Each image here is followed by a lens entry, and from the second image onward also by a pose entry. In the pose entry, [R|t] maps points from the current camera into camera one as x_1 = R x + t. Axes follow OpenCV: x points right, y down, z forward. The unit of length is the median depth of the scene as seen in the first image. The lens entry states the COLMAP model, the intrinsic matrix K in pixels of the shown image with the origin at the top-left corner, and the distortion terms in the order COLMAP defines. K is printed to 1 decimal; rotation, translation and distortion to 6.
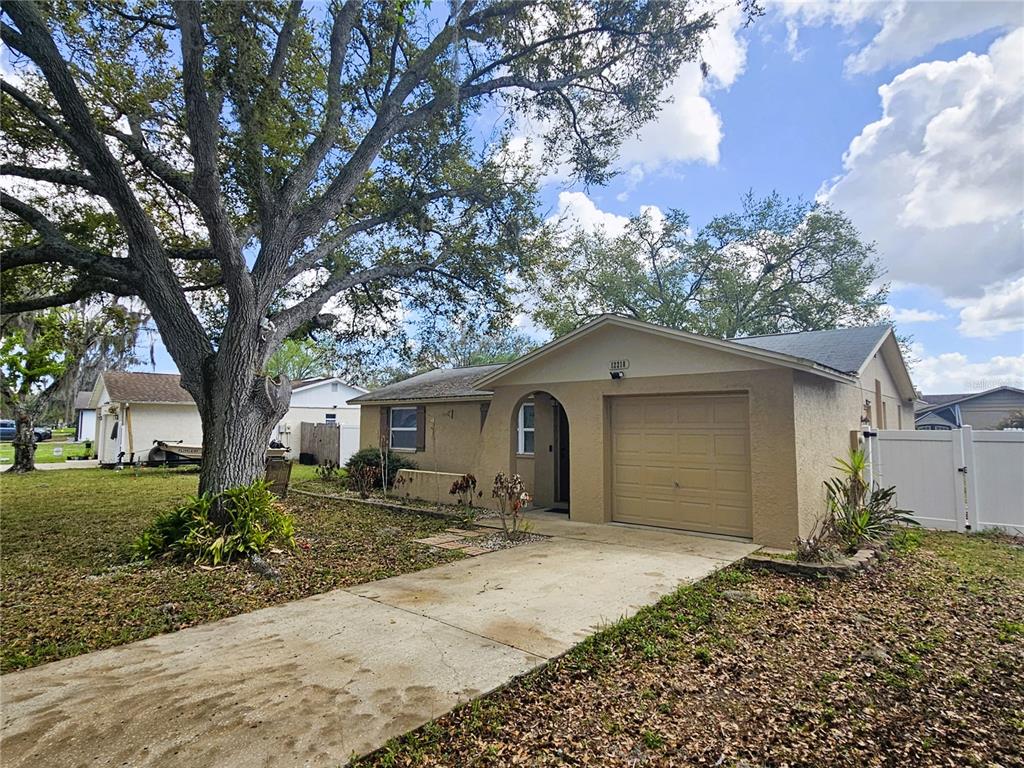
lens RADIAL K [[621.2, 0, 511.7], [0, 621.2, 385.3], [0, 0, 1]] dist [0.002132, 0.000441]
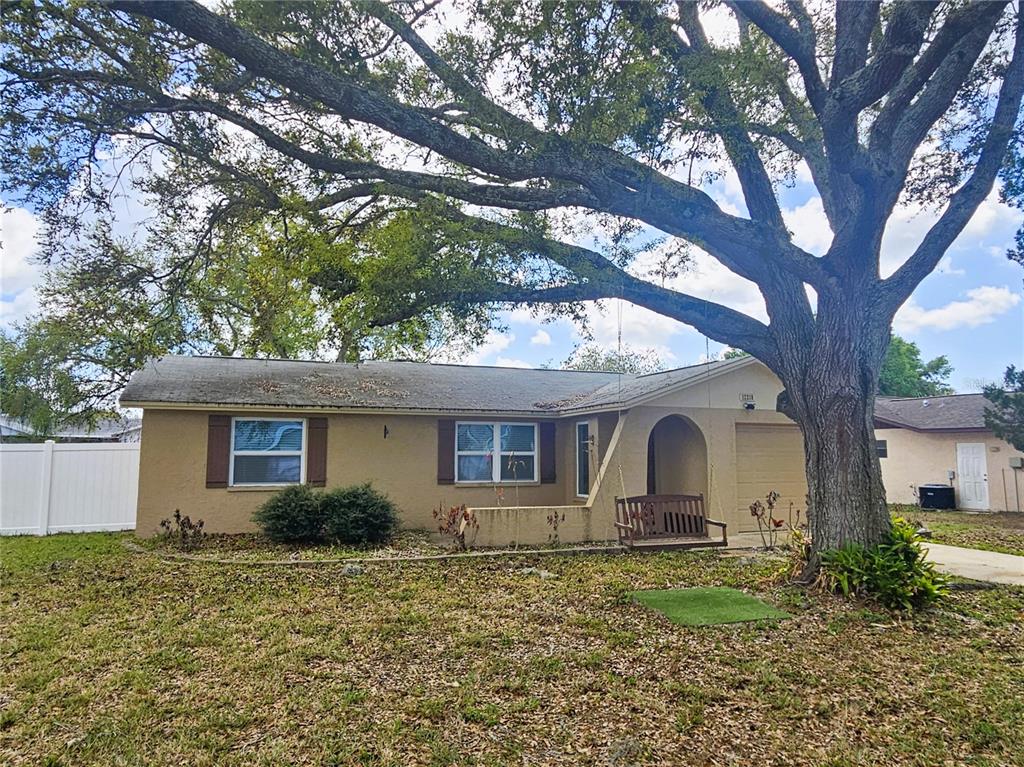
lens RADIAL K [[621.2, 0, 511.7], [0, 621.2, 384.8], [0, 0, 1]] dist [0.002132, 0.000441]
pose [[0.489072, 0.097429, 0.866785, -0.818990], [-0.061736, 0.995116, -0.077020, 0.047271], [-0.870056, -0.015844, 0.492698, 0.626420]]
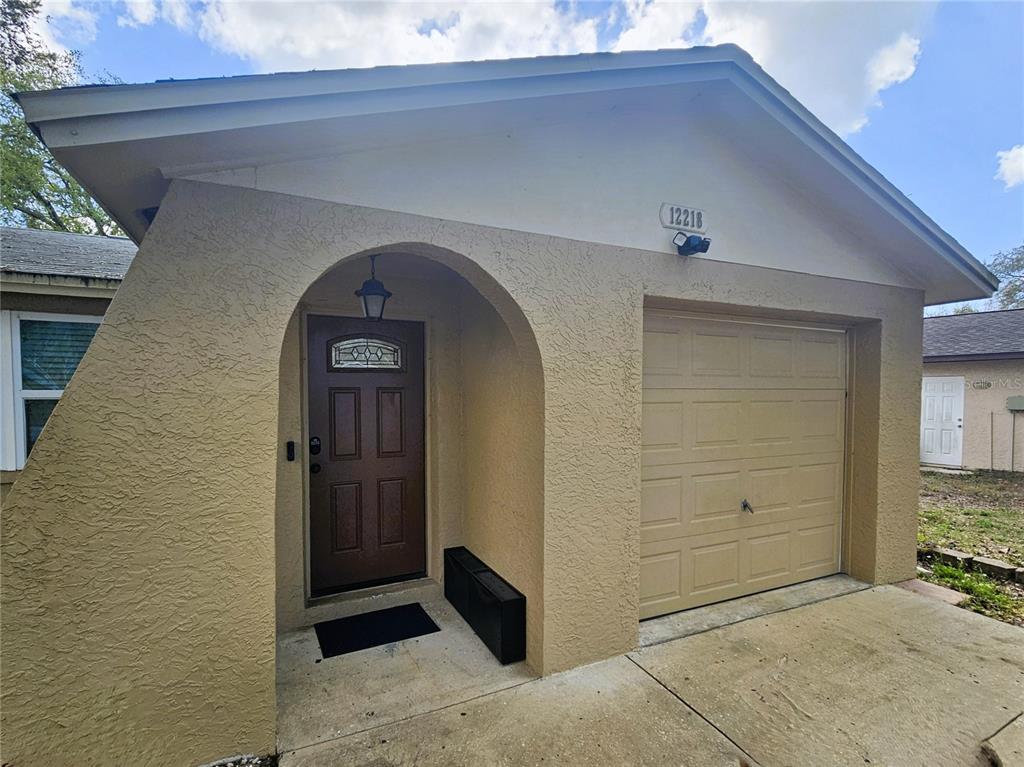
lens RADIAL K [[407.0, 0, 511.8], [0, 407.0, 401.2], [0, 0, 1]] dist [-0.000639, -0.000076]
pose [[0.428128, -0.029359, 0.903241, -0.072030], [-0.067578, 0.995634, 0.064394, 0.051341], [-0.901188, -0.088608, 0.424275, 0.758140]]
